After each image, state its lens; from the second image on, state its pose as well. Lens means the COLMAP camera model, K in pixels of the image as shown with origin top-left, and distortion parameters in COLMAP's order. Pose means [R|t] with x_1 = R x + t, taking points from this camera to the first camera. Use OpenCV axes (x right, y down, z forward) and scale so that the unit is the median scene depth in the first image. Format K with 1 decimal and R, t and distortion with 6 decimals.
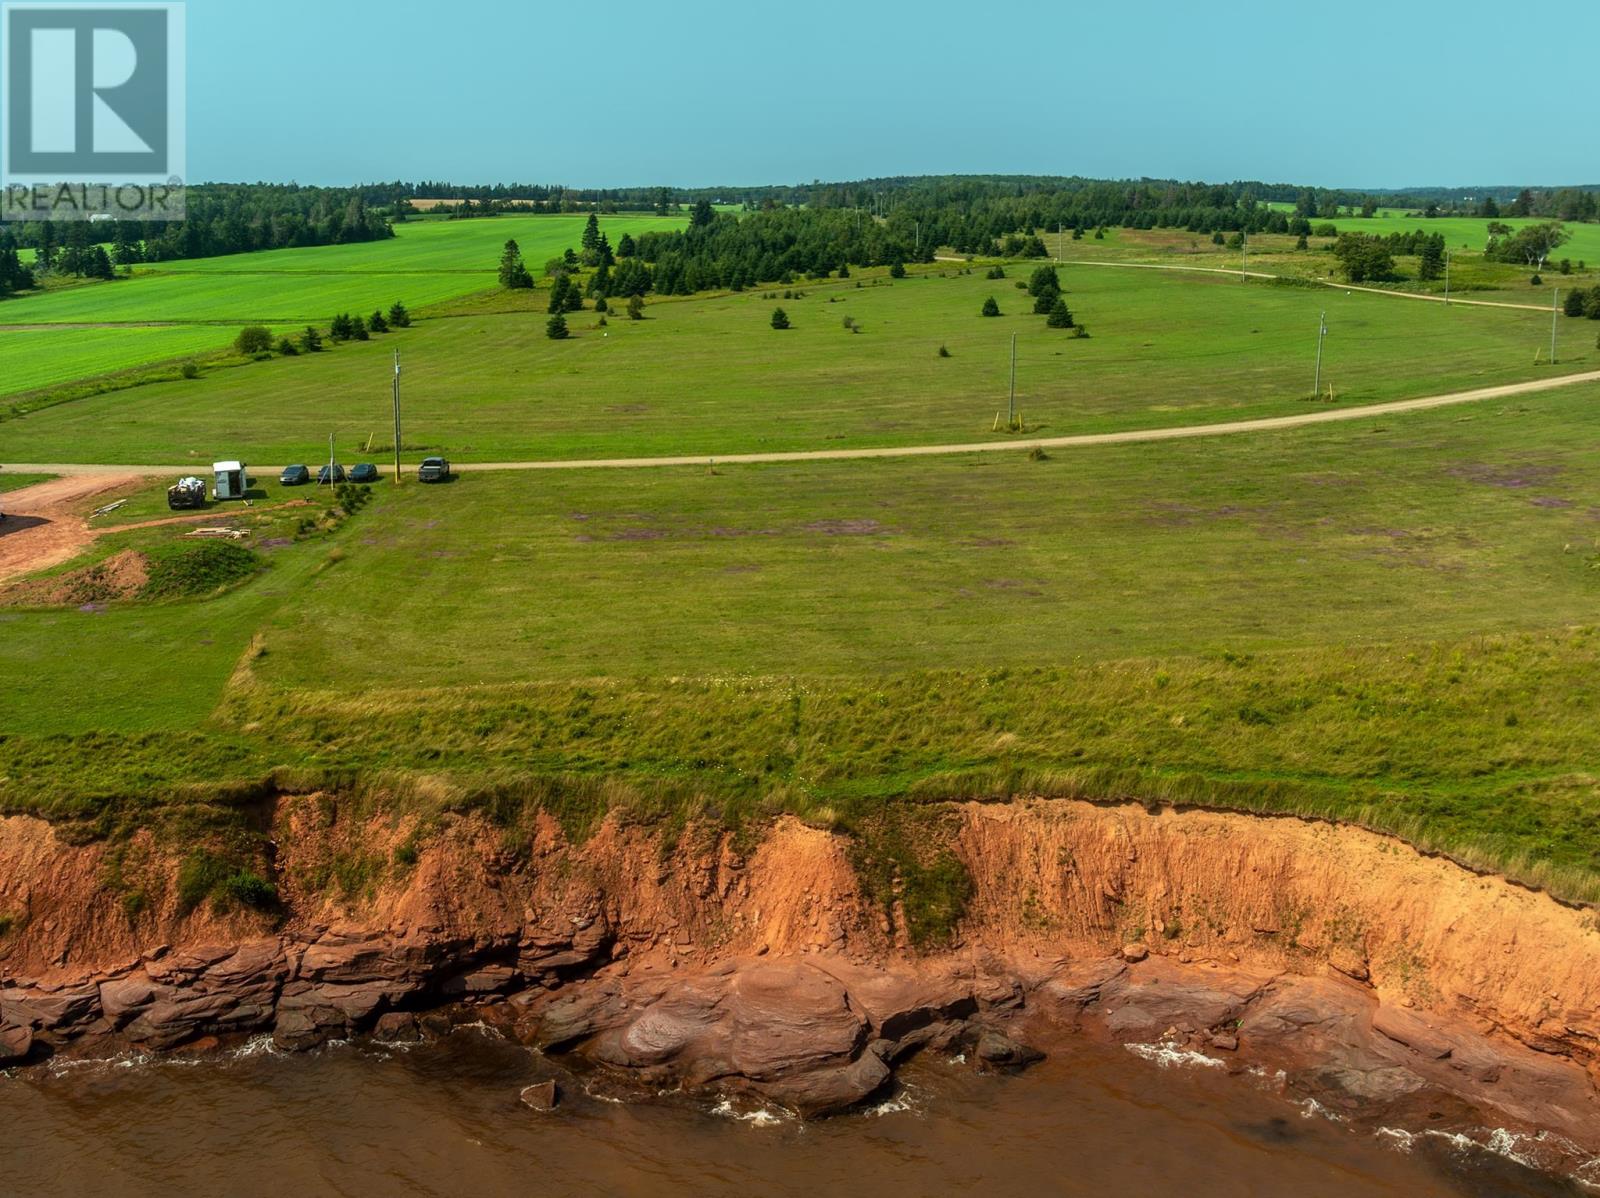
lens RADIAL K [[1690.8, 0, 778.7], [0, 1690.8, 466.4], [0, 0, 1]] dist [-0.022937, 0.000000]
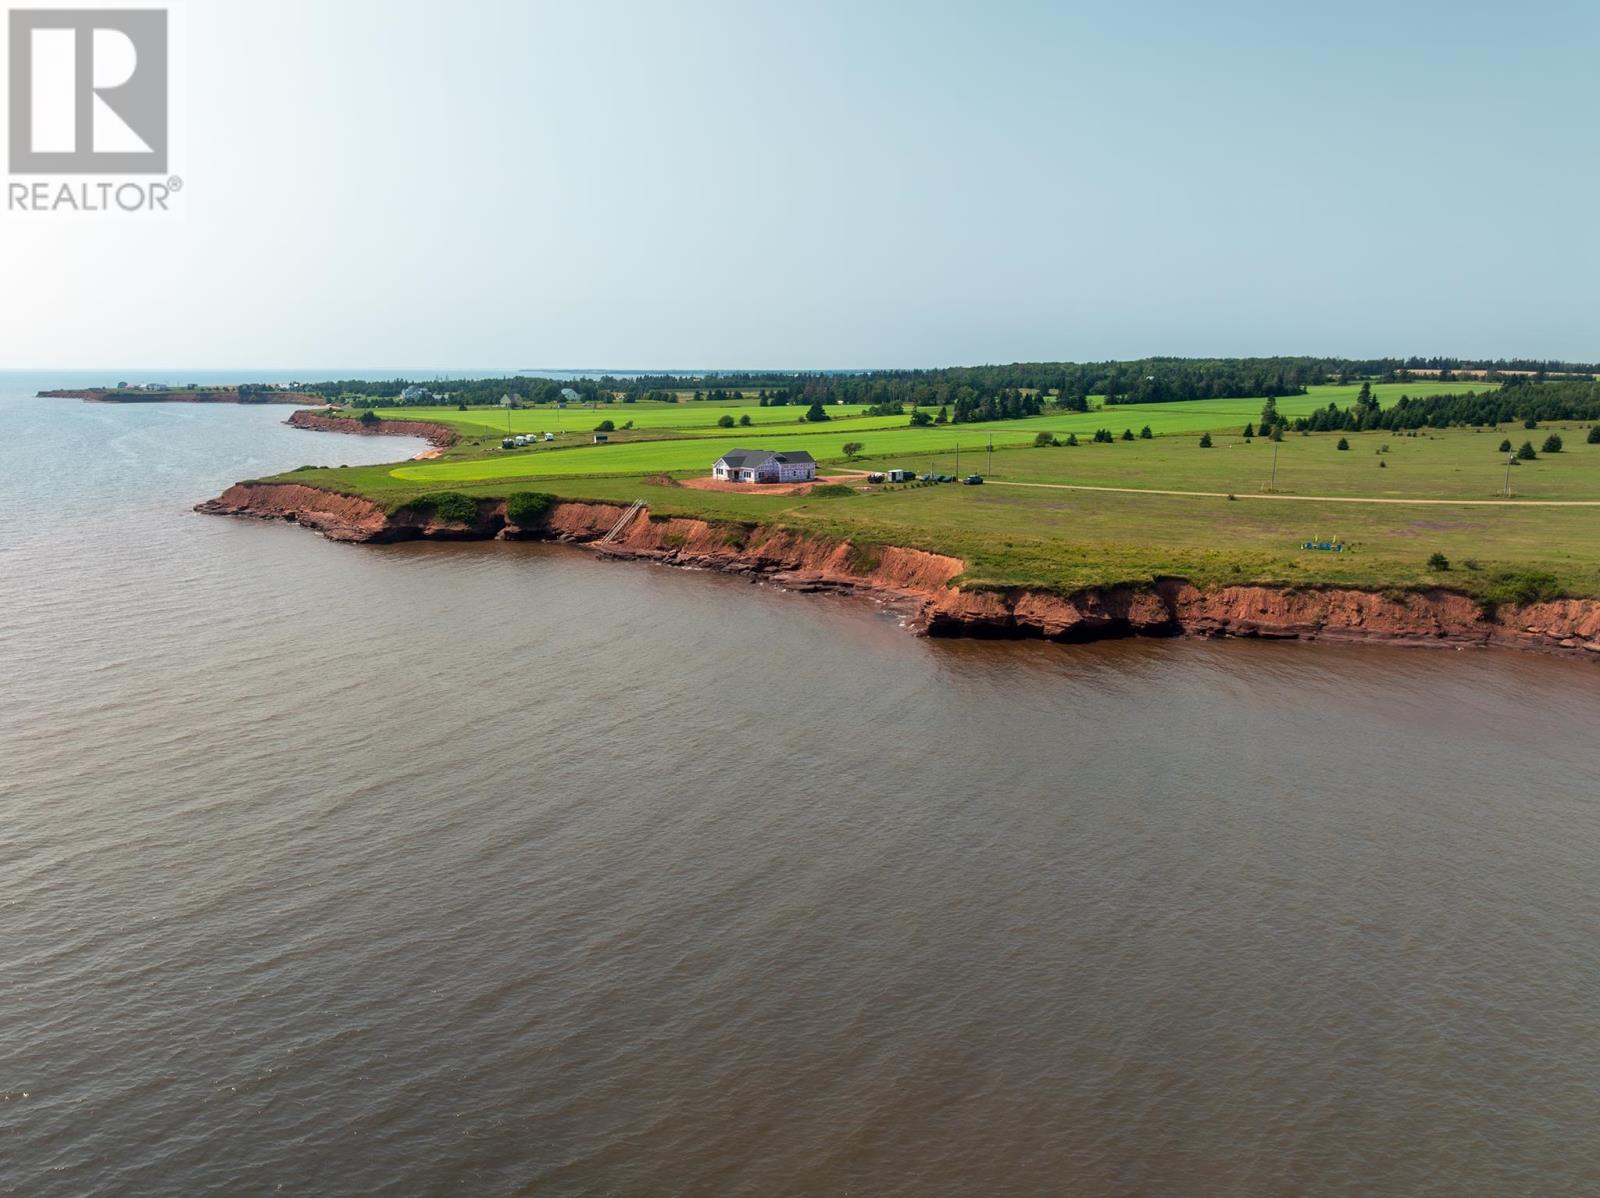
lens RADIAL K [[1115.9, 0, 813.7], [0, 1115.9, 599.6], [0, 0, 1]] dist [-0.033208, 0.000122]
pose [[0.748755, 0.141936, -0.647472, 1.560844], [-0.109547, 0.989870, 0.090312, 0.117113], [0.653732, 0.003307, 0.756719, -0.911894]]
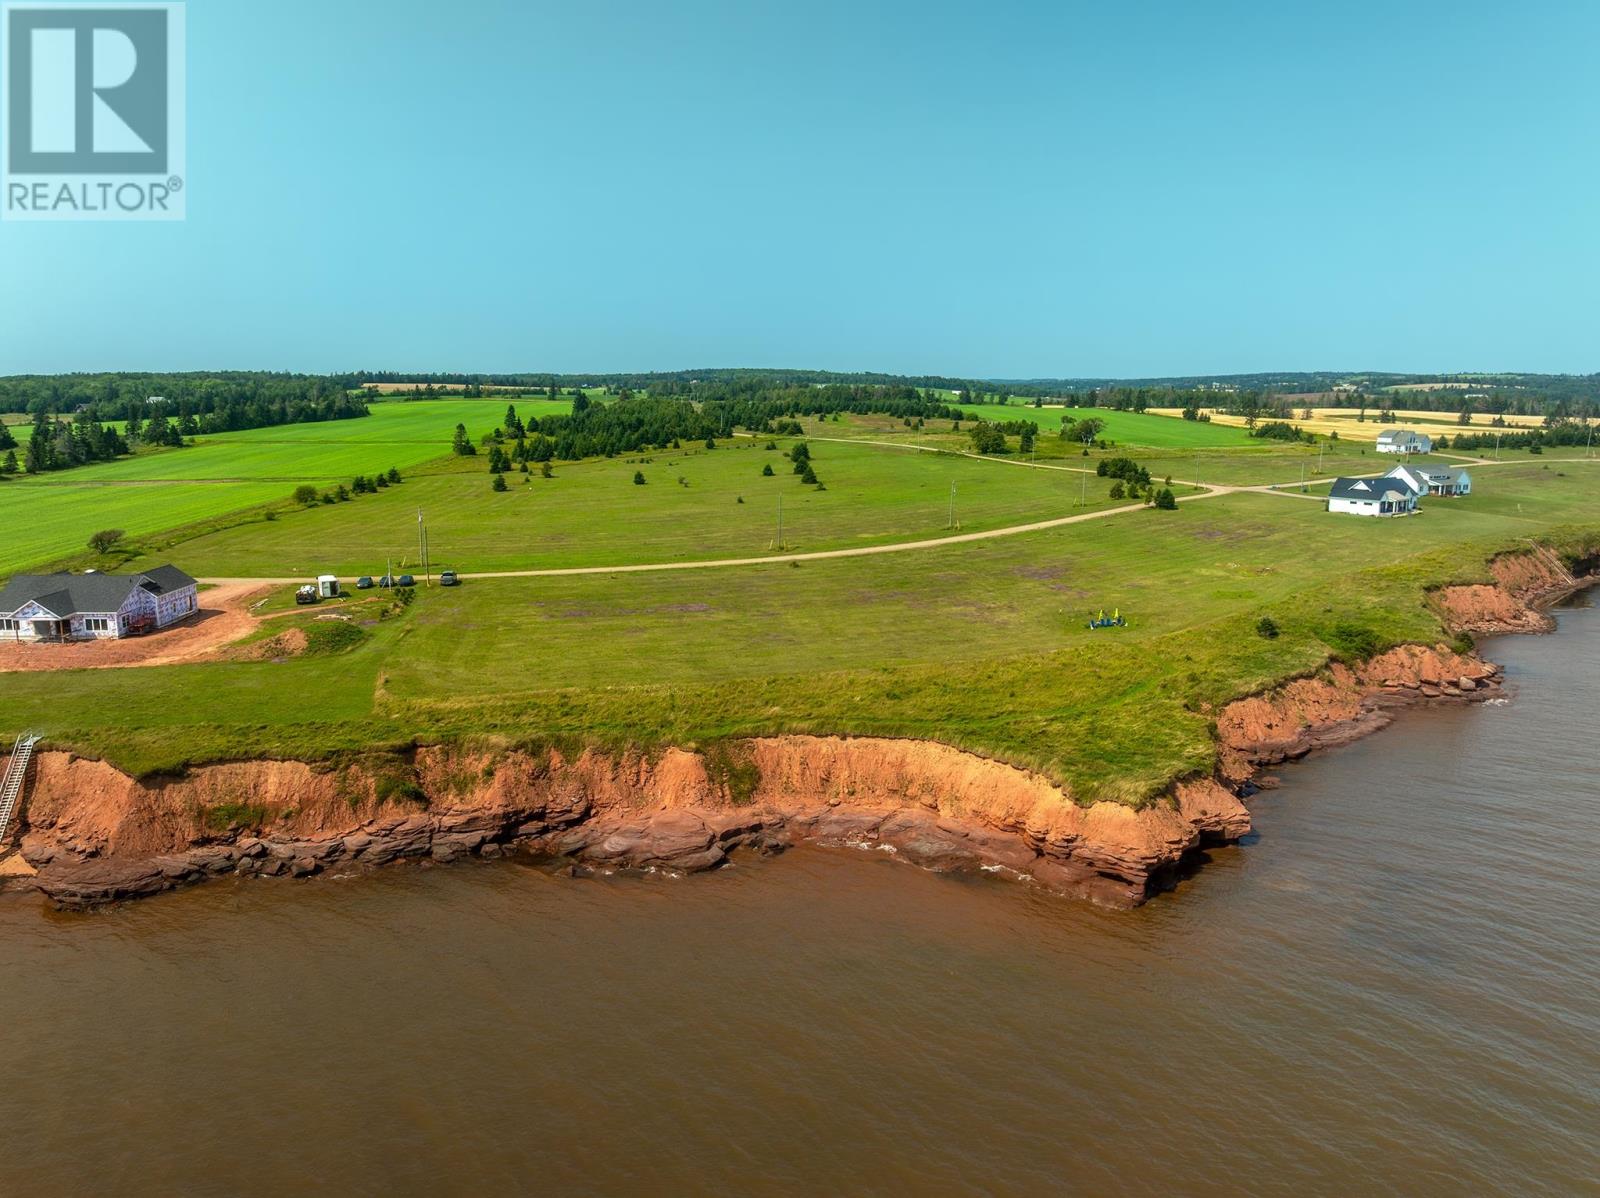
lens RADIAL K [[1115.9, 0, 807.0], [0, 1115.9, 591.2], [0, 0, 1]] dist [-0.033208, 0.000122]
pose [[0.987505, -0.016786, 0.156689, -0.043535], [0.012724, 0.999557, 0.026893, -0.022911], [-0.157071, -0.024563, 0.987282, -0.393922]]
